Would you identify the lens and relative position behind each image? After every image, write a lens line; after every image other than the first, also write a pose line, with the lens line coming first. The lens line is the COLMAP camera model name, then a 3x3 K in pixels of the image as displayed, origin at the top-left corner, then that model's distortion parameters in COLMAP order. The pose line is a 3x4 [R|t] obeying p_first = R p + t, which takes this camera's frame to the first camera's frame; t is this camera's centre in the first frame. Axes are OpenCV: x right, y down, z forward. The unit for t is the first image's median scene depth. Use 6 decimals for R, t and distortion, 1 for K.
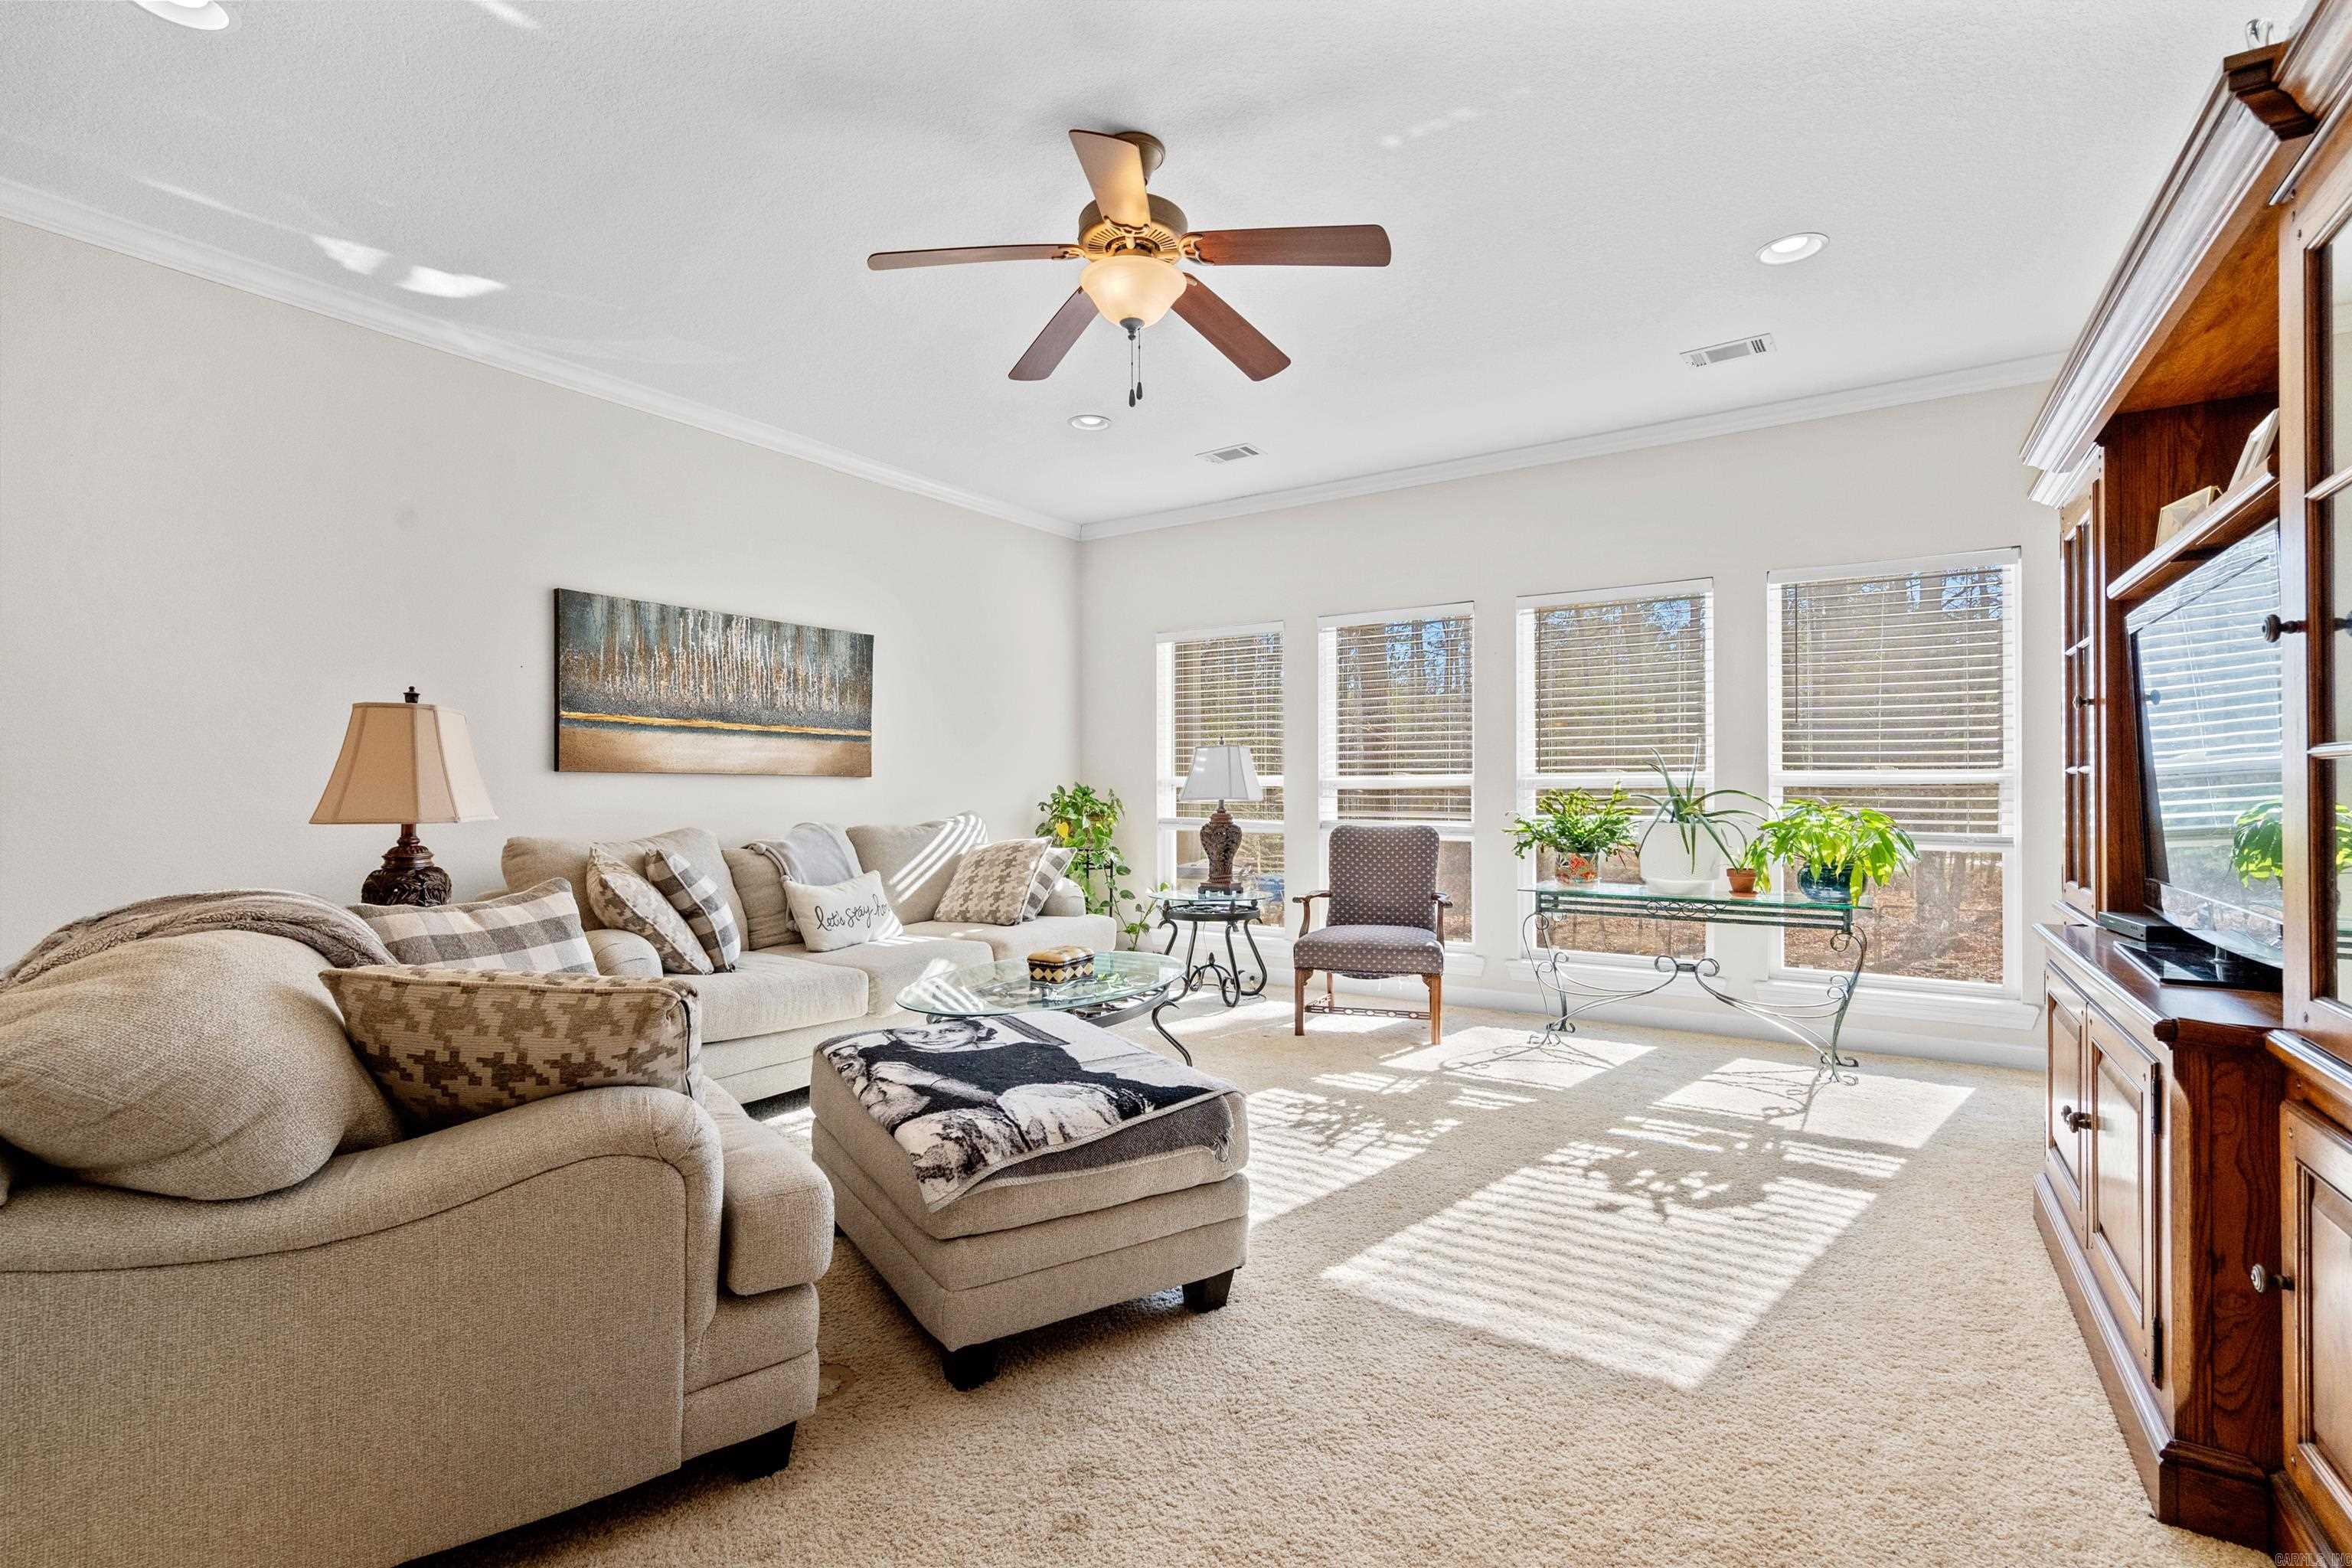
lens RADIAL K [[1055.8, 0, 1171.0], [0, 1055.8, 786.0], [0, 0, 1]] dist [-0.004566, 0.000194]
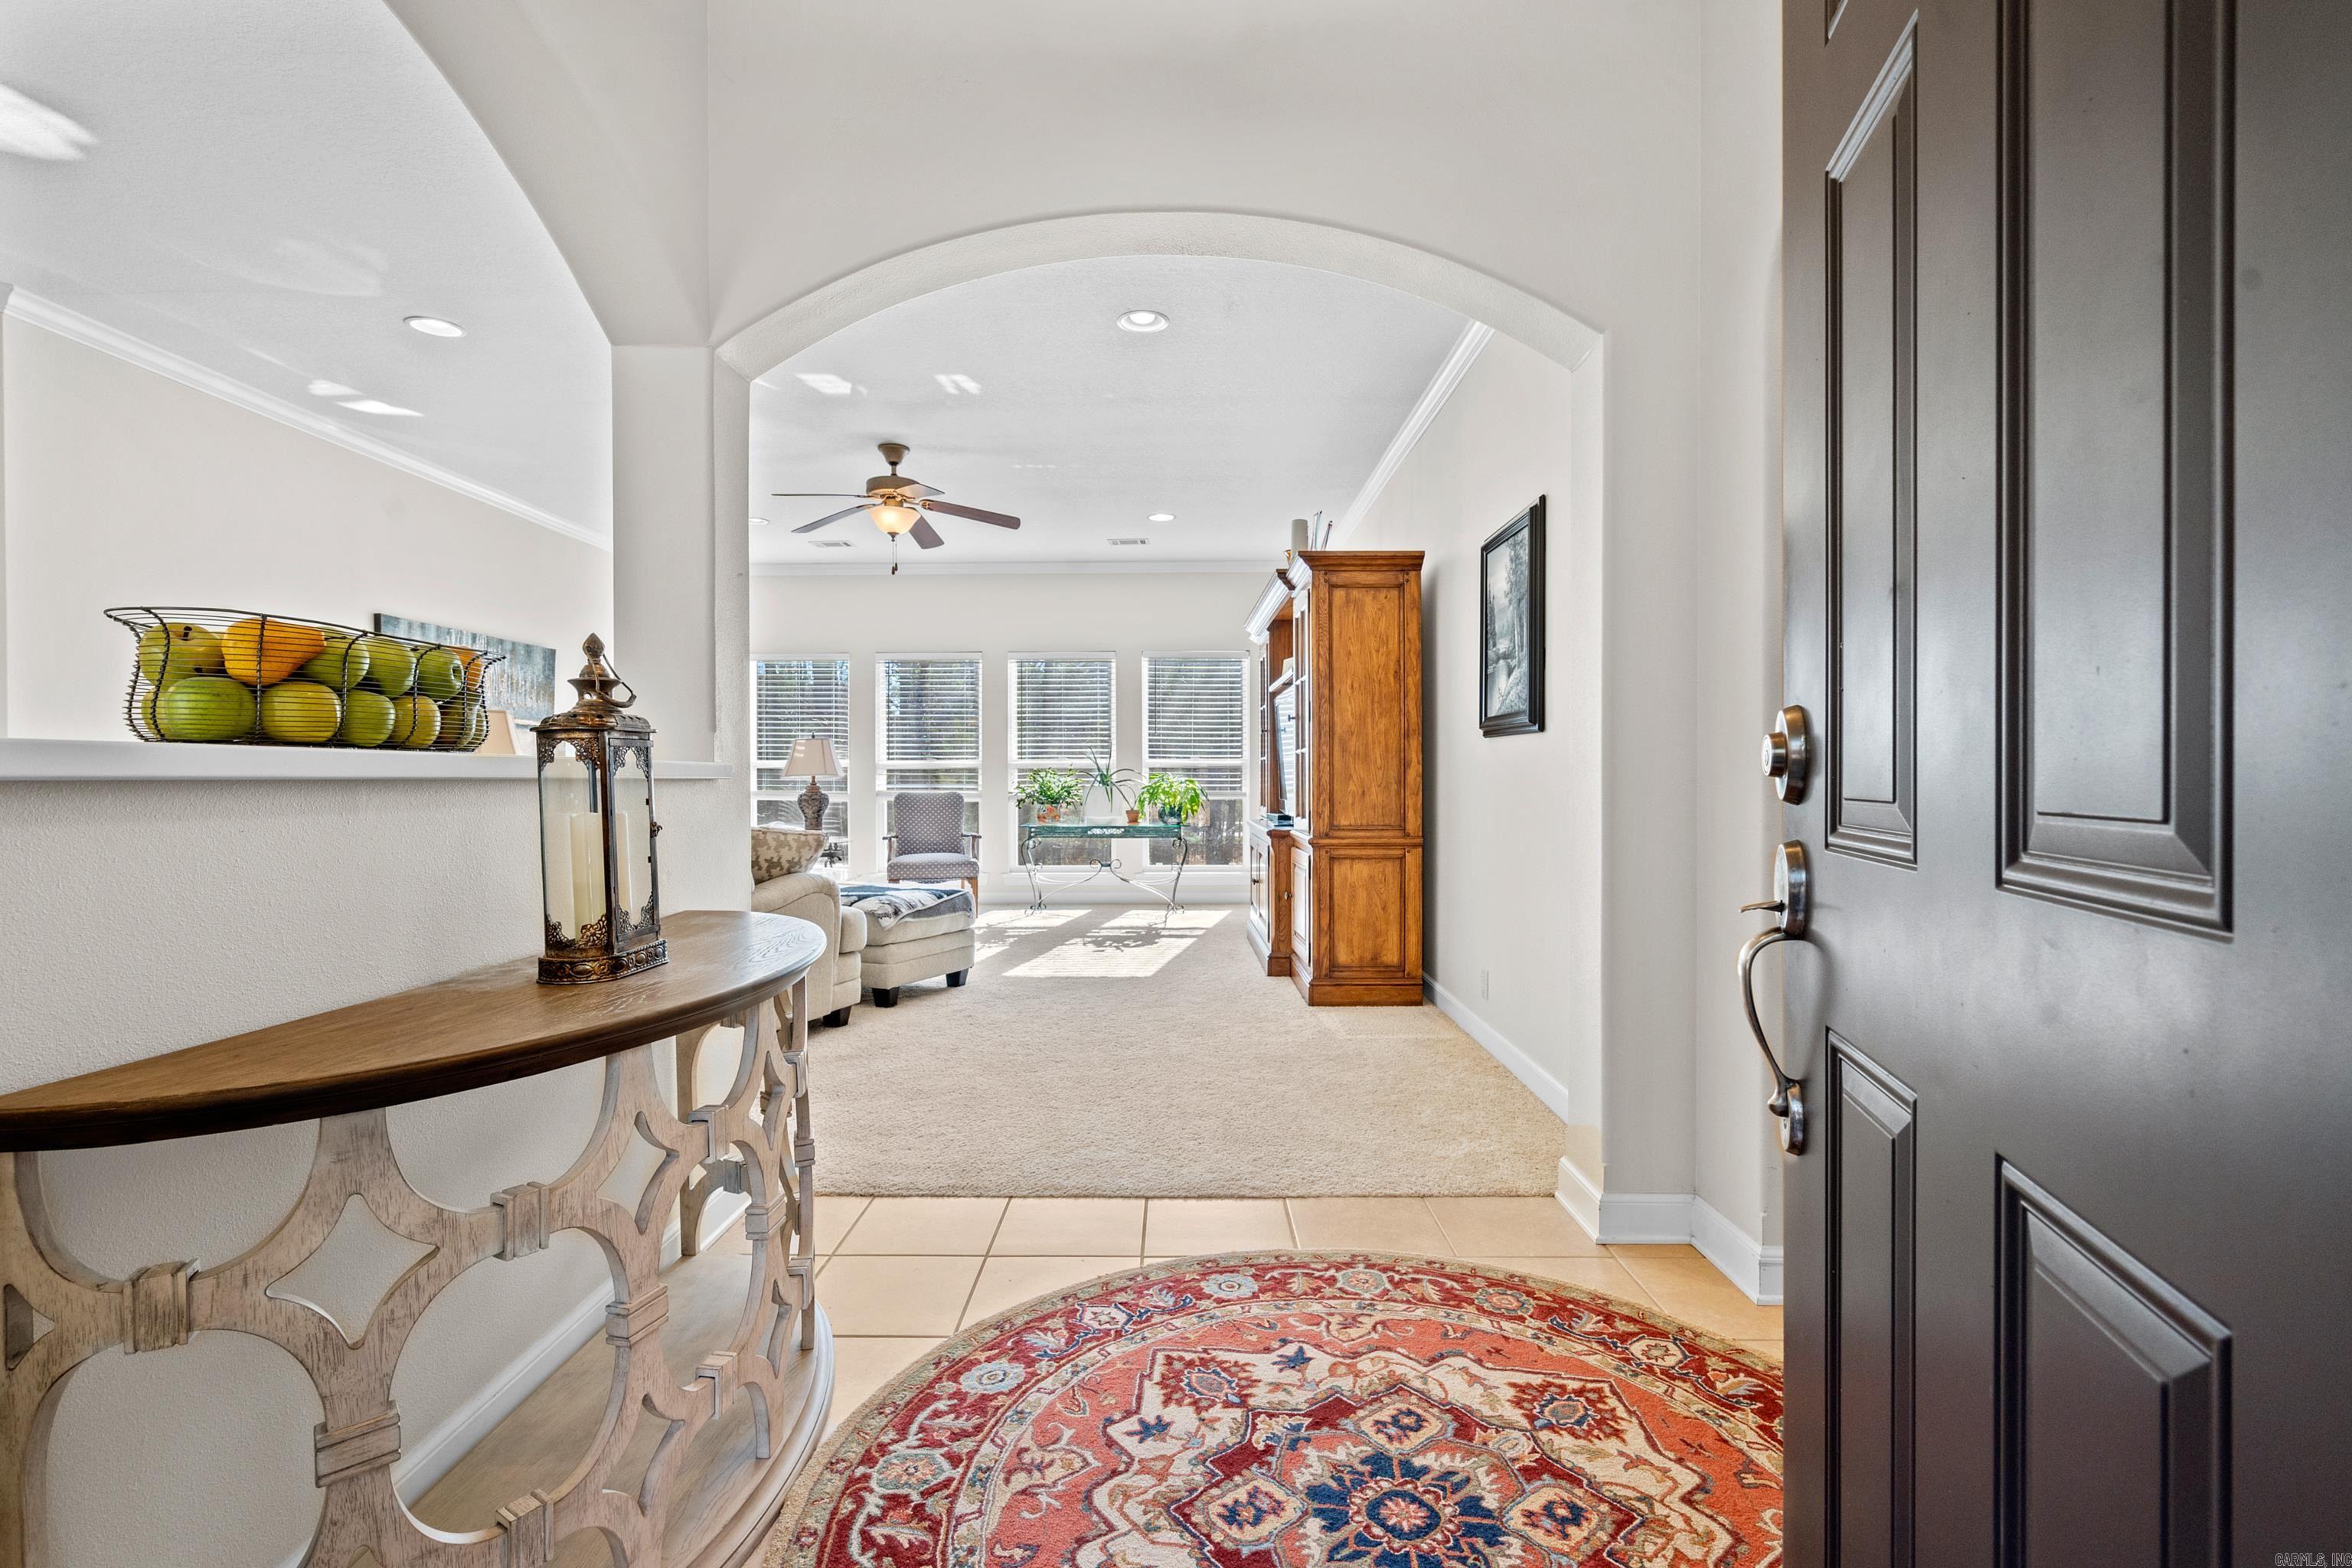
lens RADIAL K [[1055.8, 0, 1171.0], [0, 1055.8, 786.0], [0, 0, 1]] dist [-0.004566, 0.000194]
pose [[0.835582, -0.004581, 0.549346, -0.497963], [-0.000501, 0.999958, 0.009102, 0.019981], [-0.549365, -0.007880, 0.835545, -0.699124]]
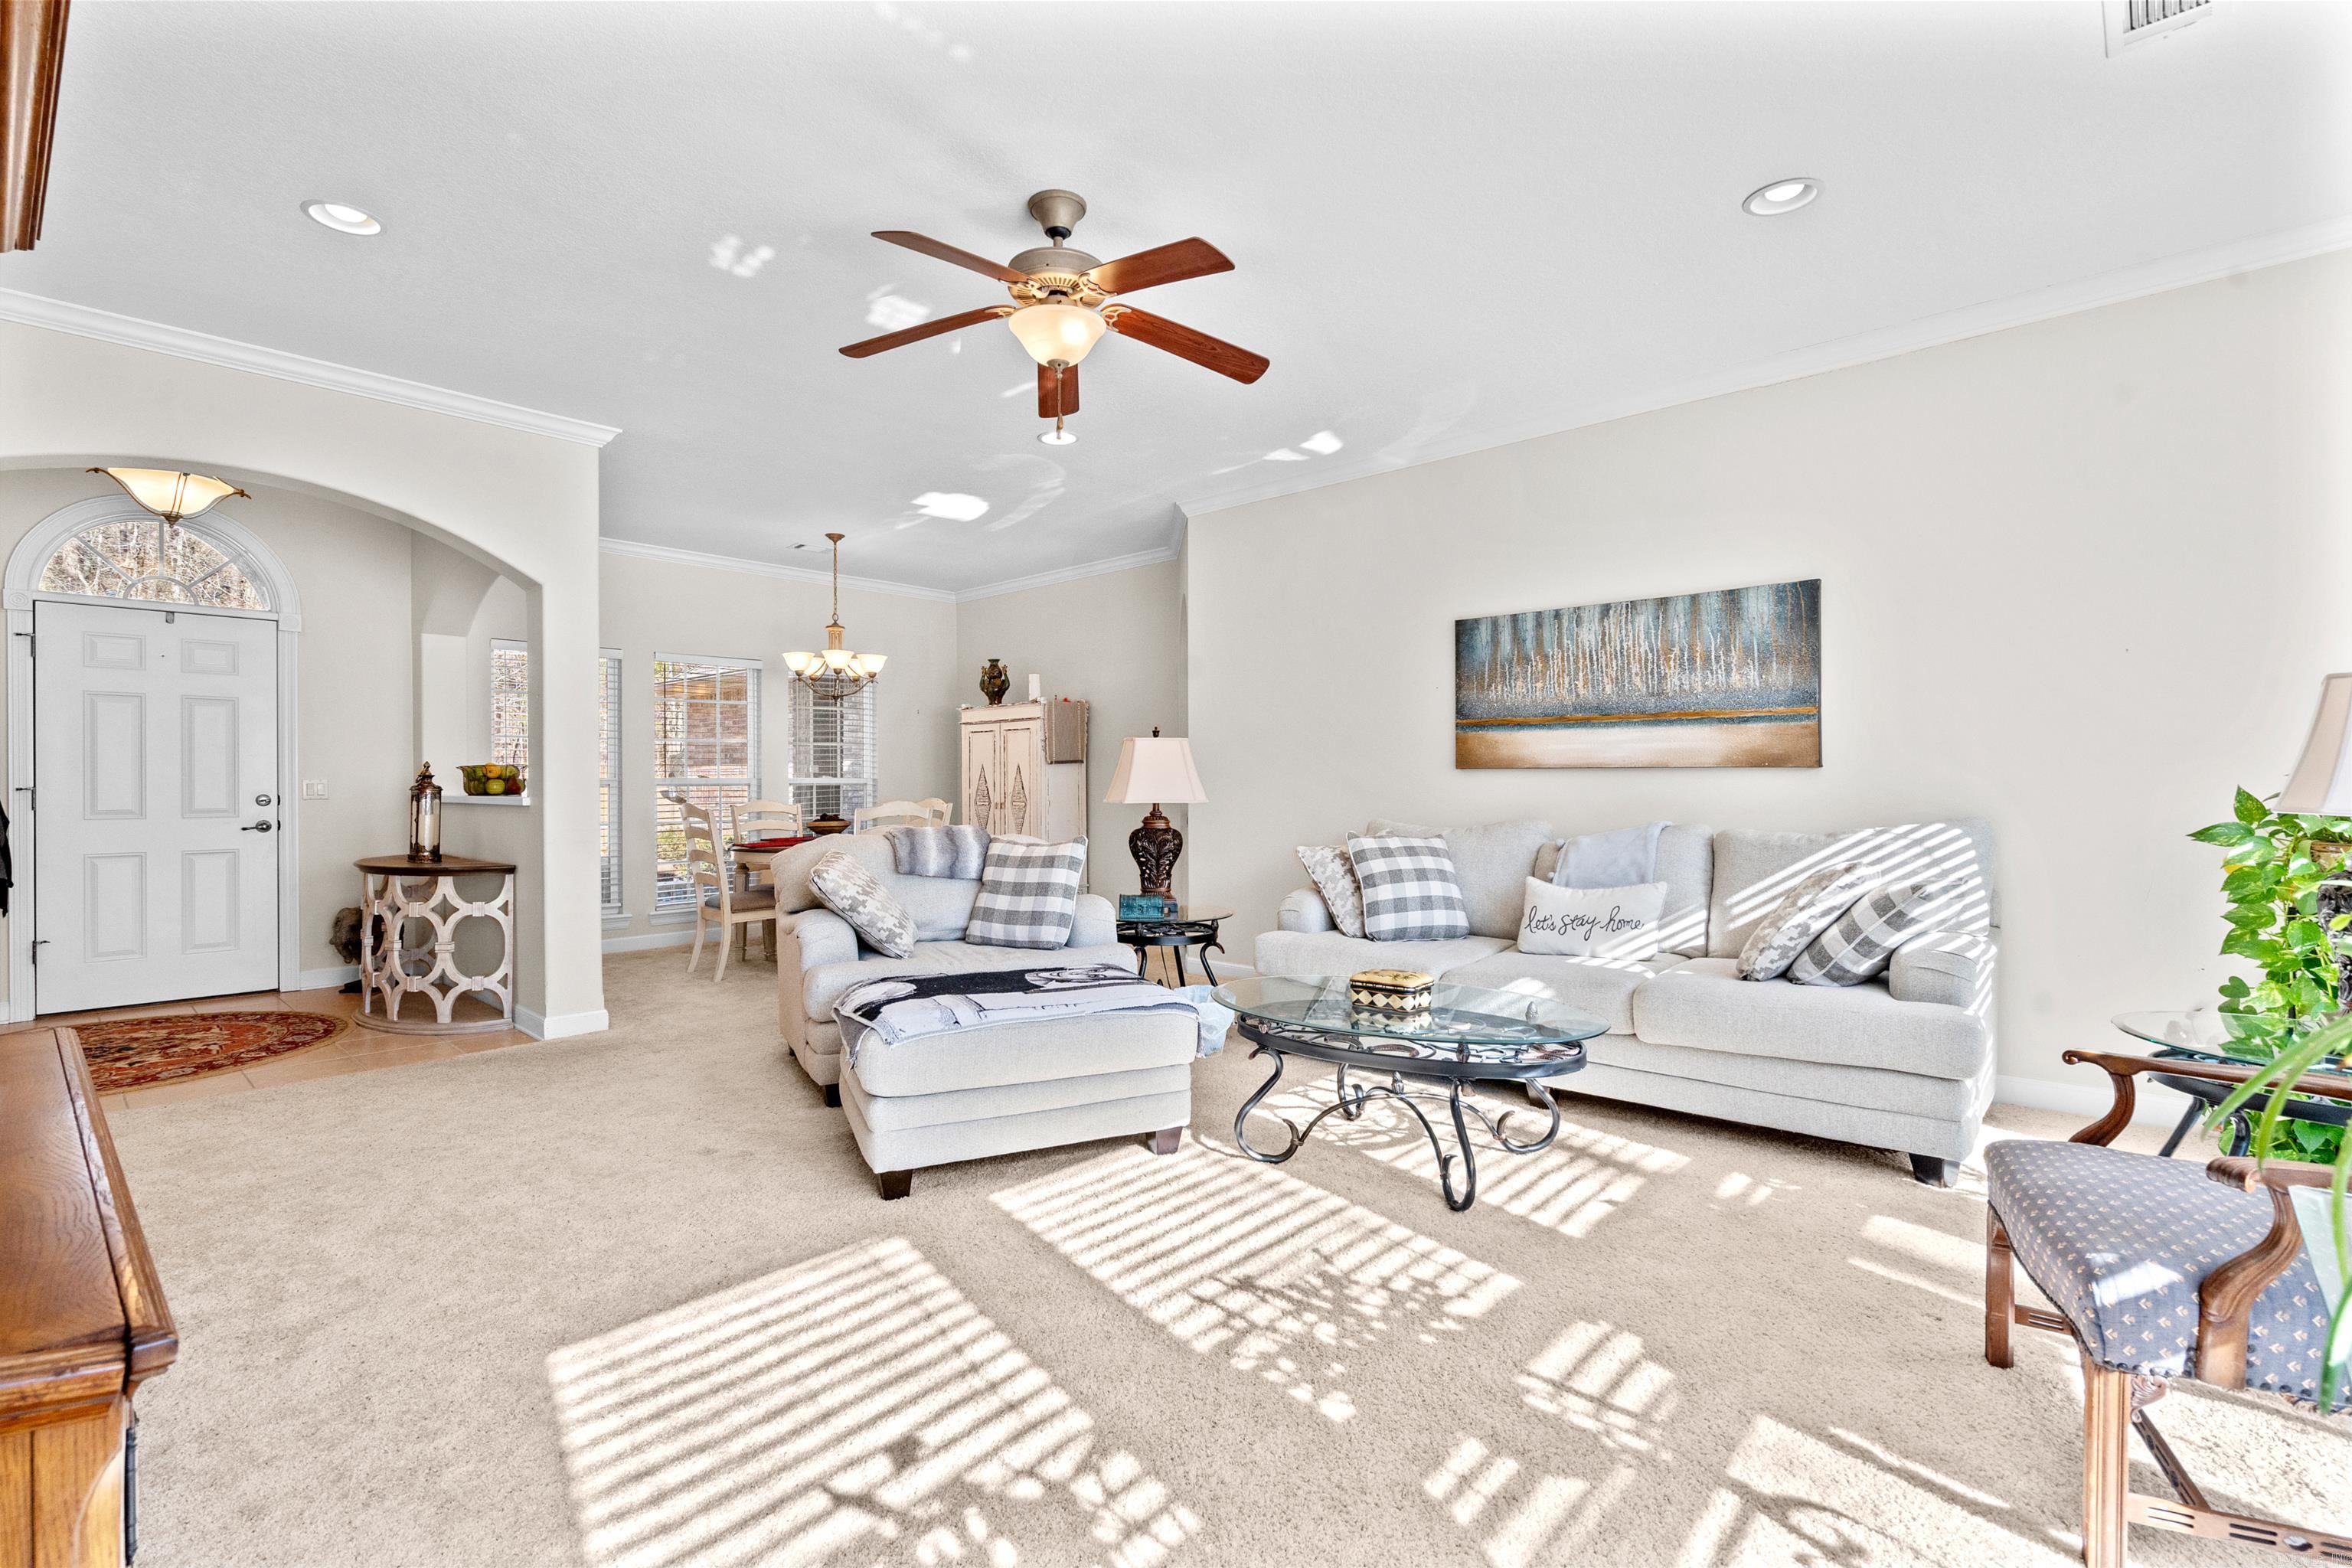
lens RADIAL K [[1055.8, 0, 1171.0], [0, 1055.8, 786.0], [0, 0, 1]] dist [-0.004566, 0.000194]
pose [[-0.156043, 0.005666, -0.987734, 0.728440], [0.004312, 0.999978, 0.005055, -0.001383], [0.987741, -0.003470, -0.156064, 0.904404]]
